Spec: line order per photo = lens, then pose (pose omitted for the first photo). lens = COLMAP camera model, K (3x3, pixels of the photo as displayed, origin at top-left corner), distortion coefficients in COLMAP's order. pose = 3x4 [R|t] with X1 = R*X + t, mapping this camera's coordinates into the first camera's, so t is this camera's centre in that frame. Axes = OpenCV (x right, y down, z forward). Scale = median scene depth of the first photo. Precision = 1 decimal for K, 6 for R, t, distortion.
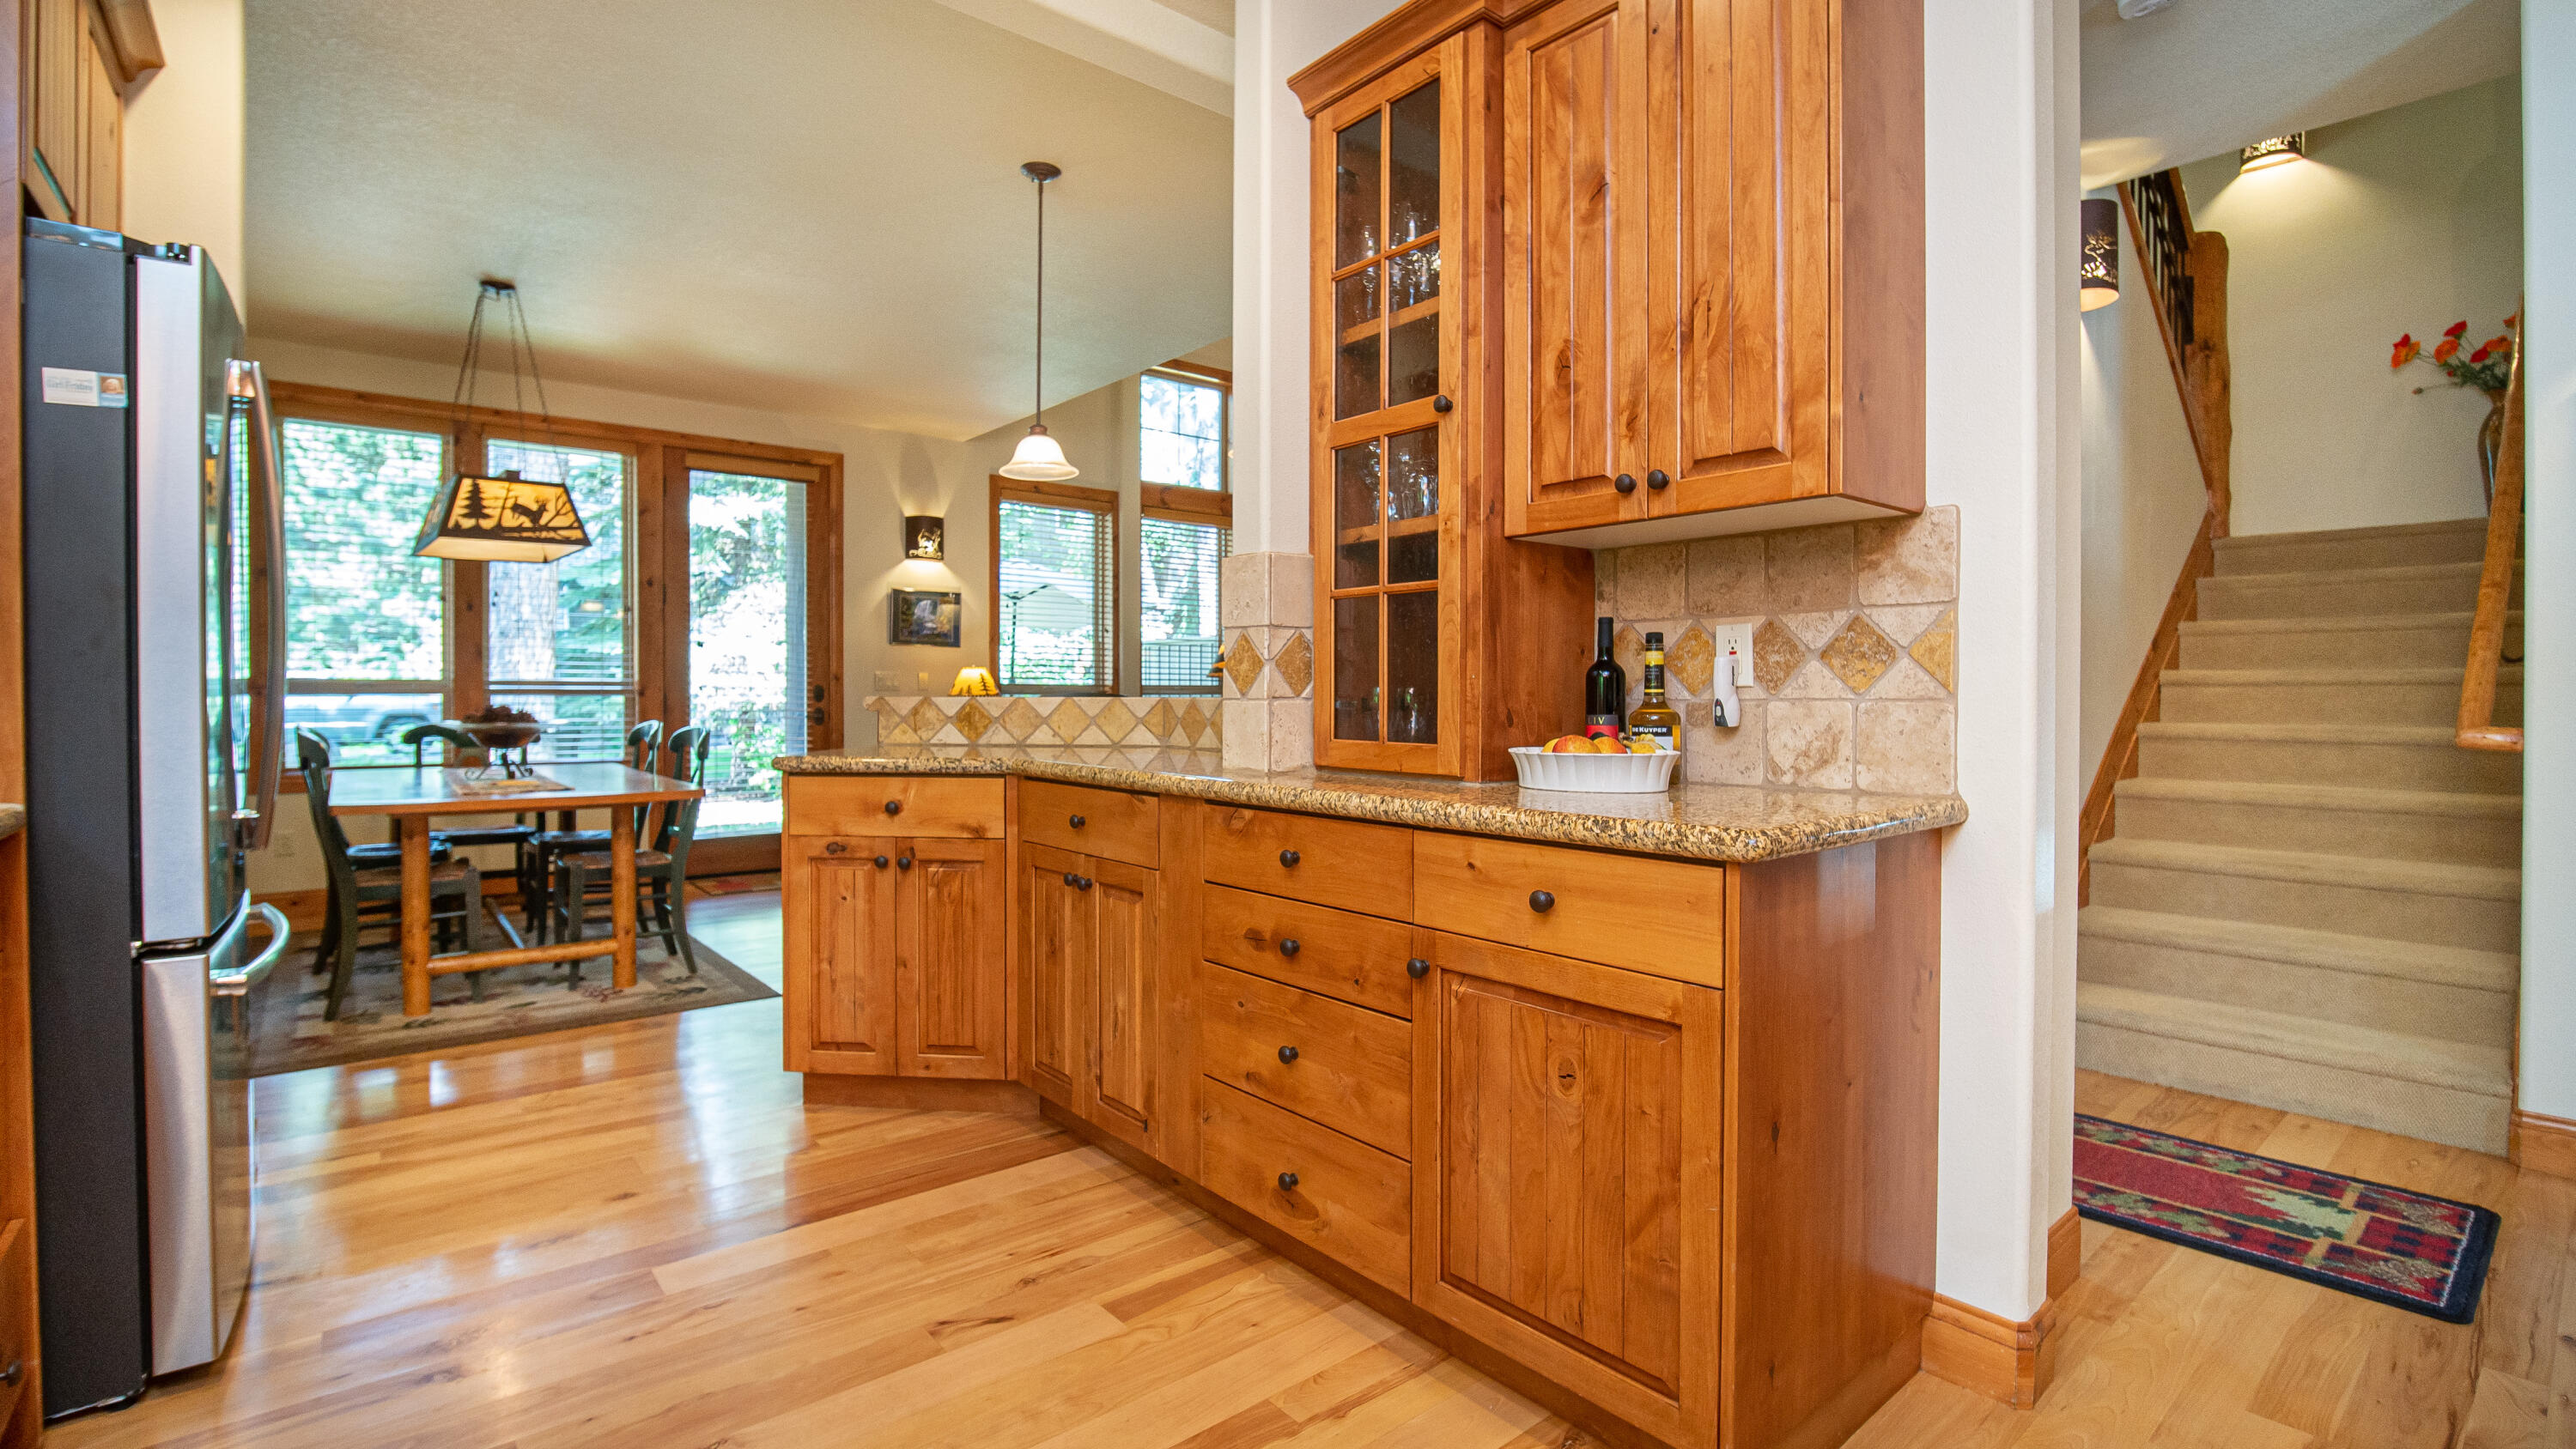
lens RADIAL K [[1155.3, 0, 1279.1], [0, 1155.3, 703.9], [0, 0, 1]] dist [-0.016050, -0.000752]
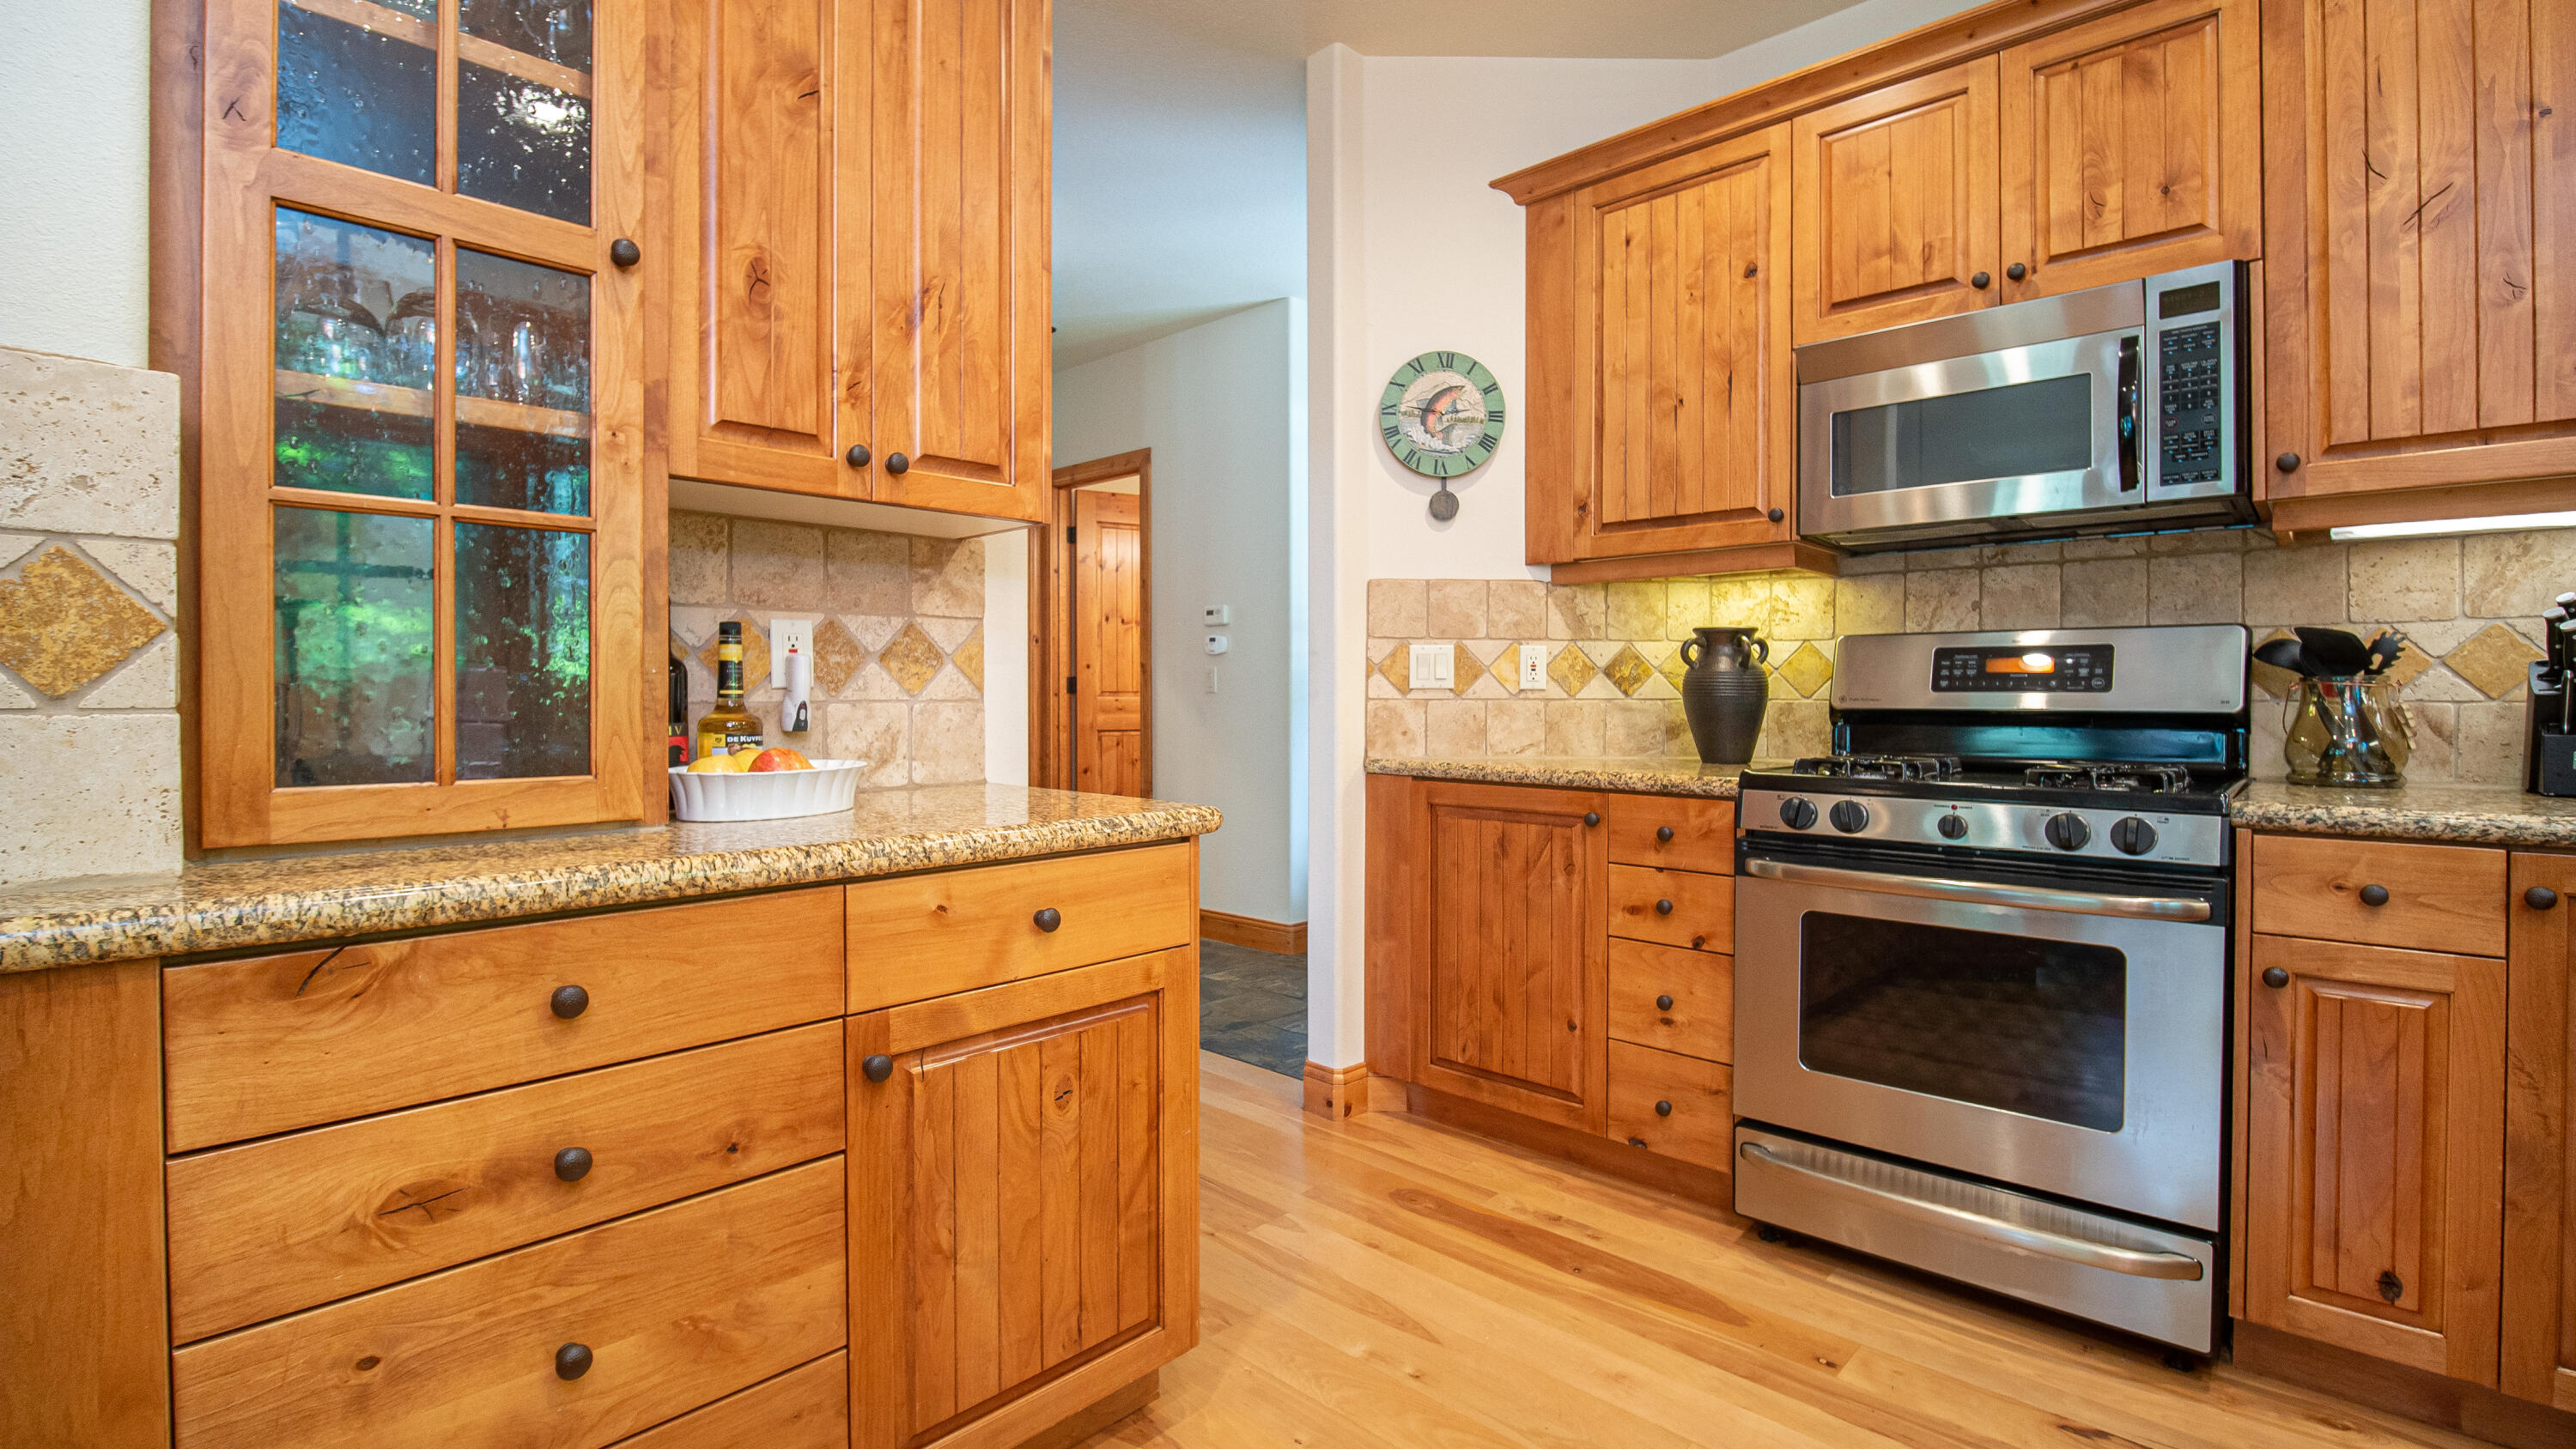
lens RADIAL K [[1140.8, 0, 1281.2], [0, 1140.8, 705.2], [0, 0, 1]] dist [-0.017936, -0.001070]
pose [[-0.114384, -0.009742, 0.993389, -0.562064], [0.008382, 0.999907, 0.010771, -0.007714], [-0.993401, 0.009559, -0.114292, 0.734571]]
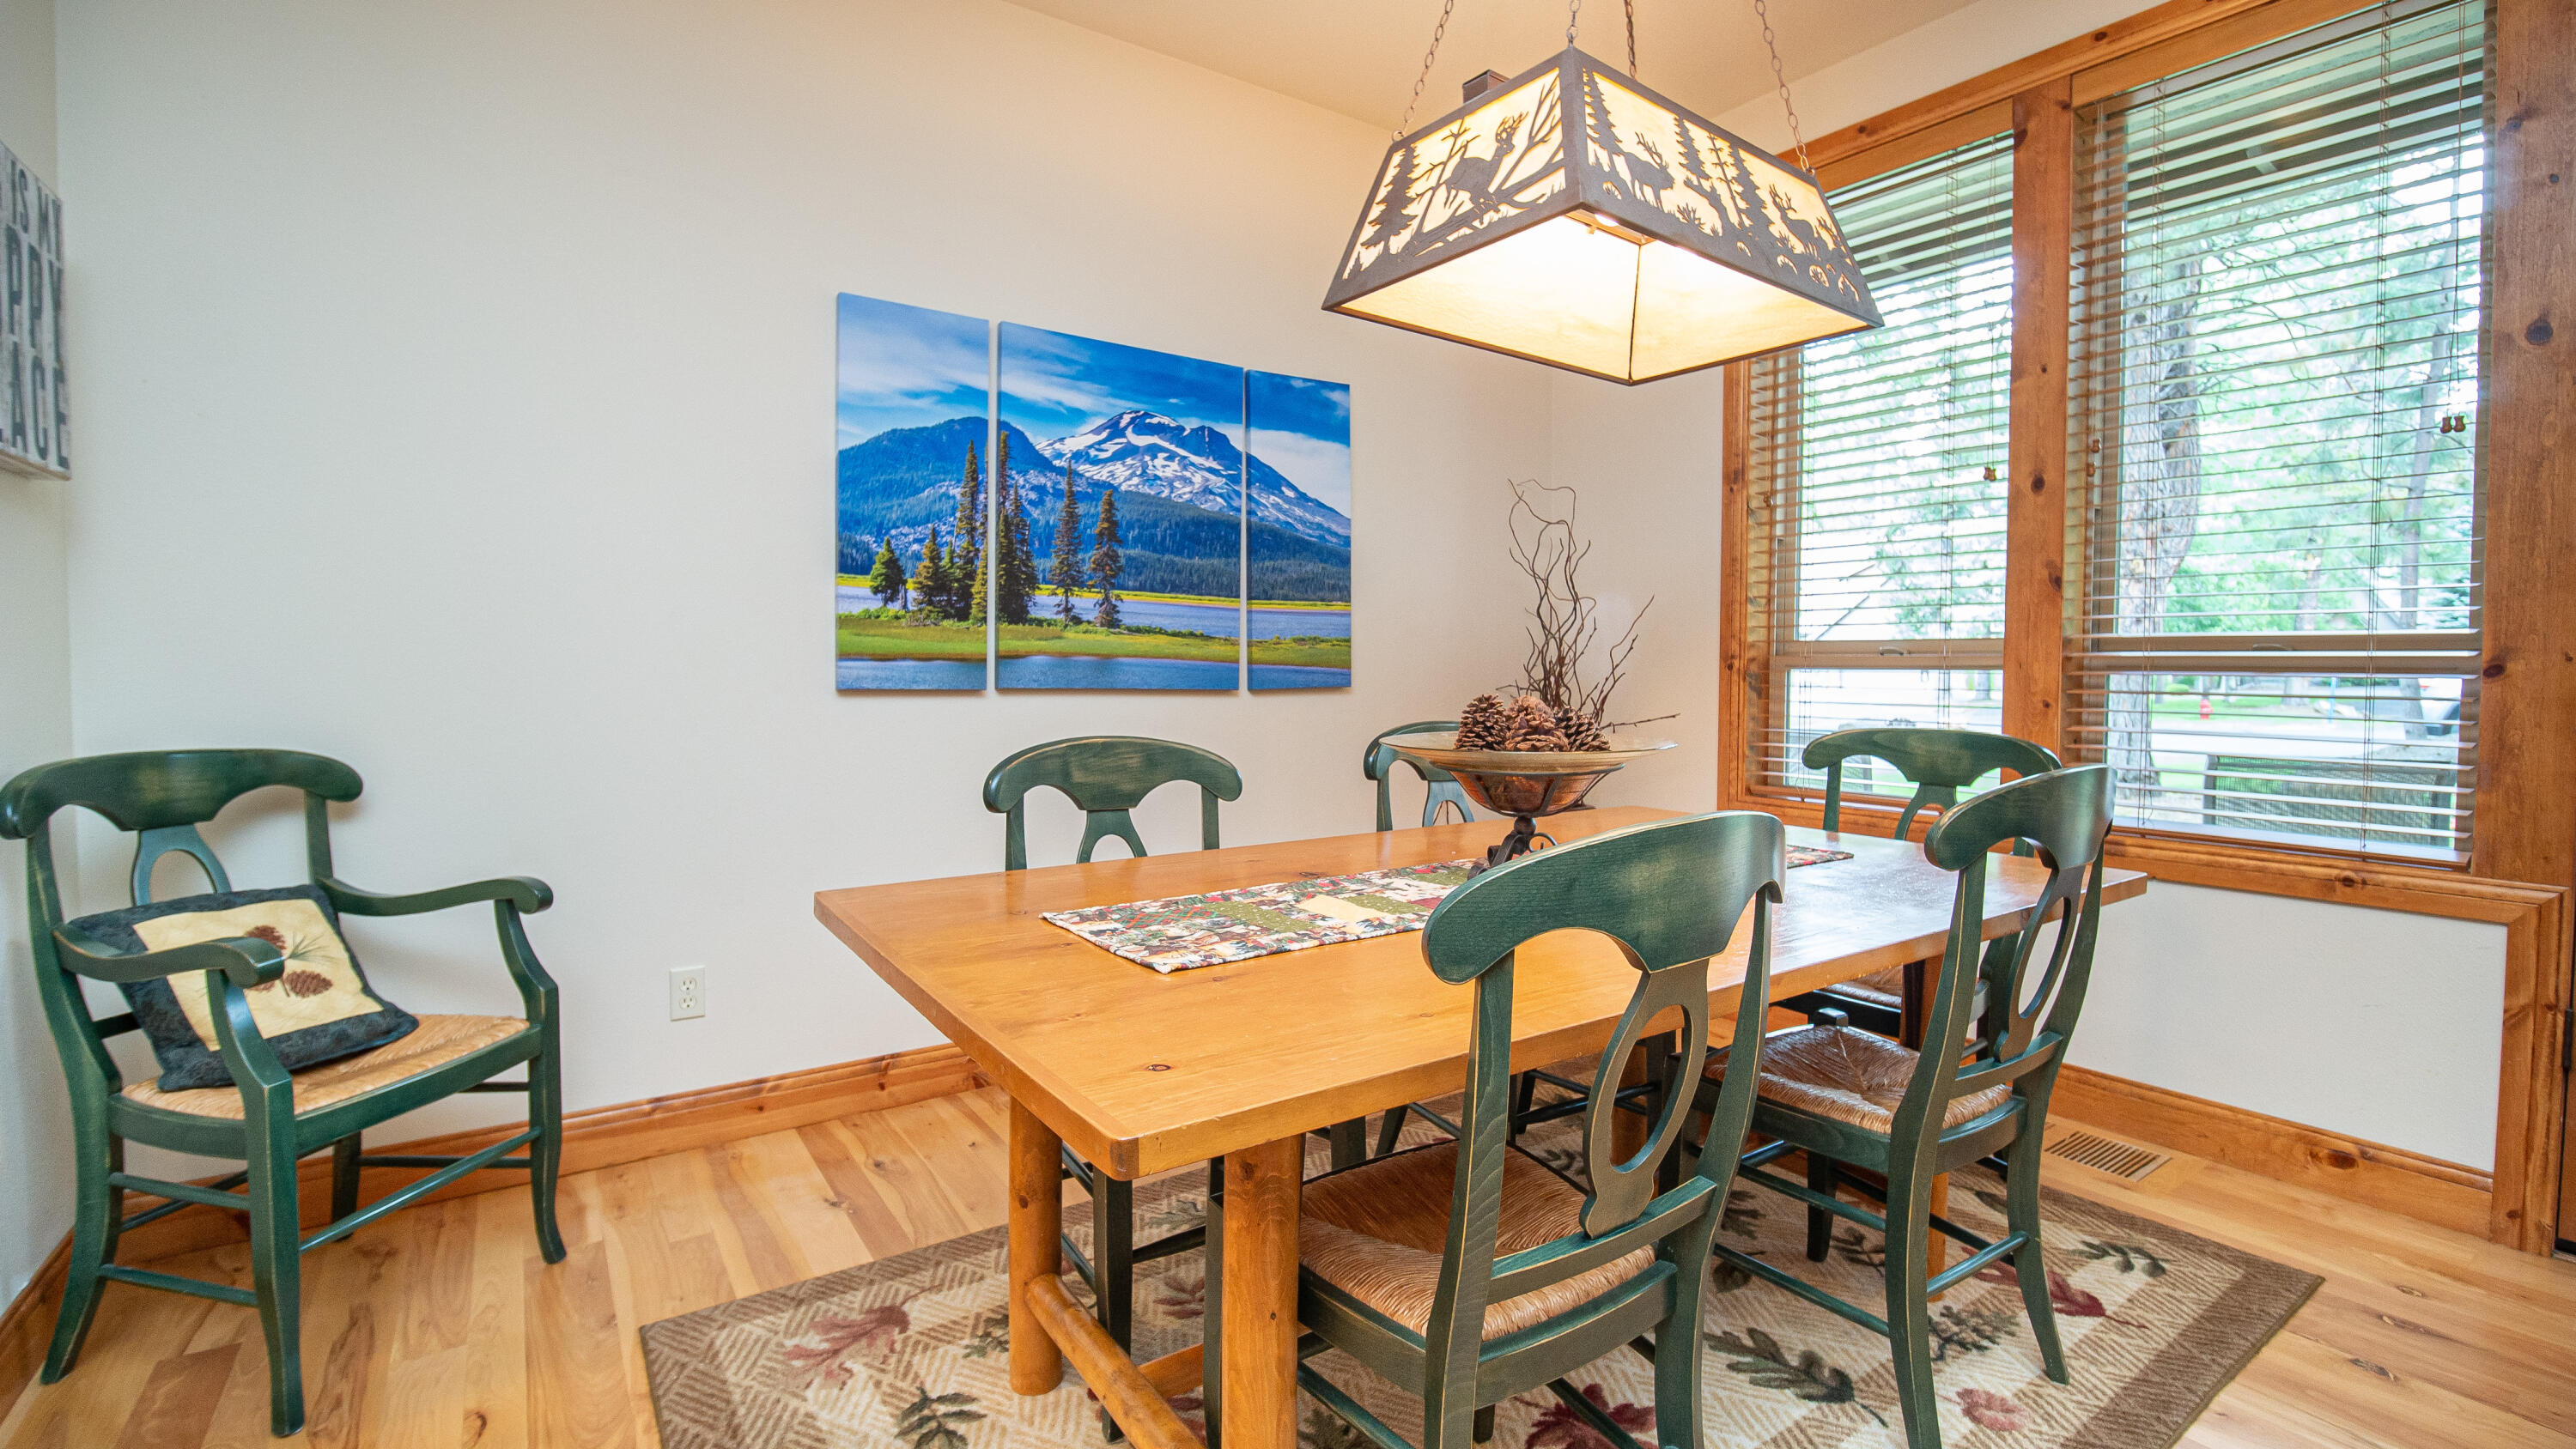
lens RADIAL K [[1140.8, 0, 1281.2], [0, 1140.8, 705.2], [0, 0, 1]] dist [-0.017936, -0.001070]
pose [[-0.098246, 0.035210, -0.994539, -0.621629], [-0.009980, 0.999289, 0.036364, -0.023021], [0.995112, 0.013498, -0.097824, 2.143901]]
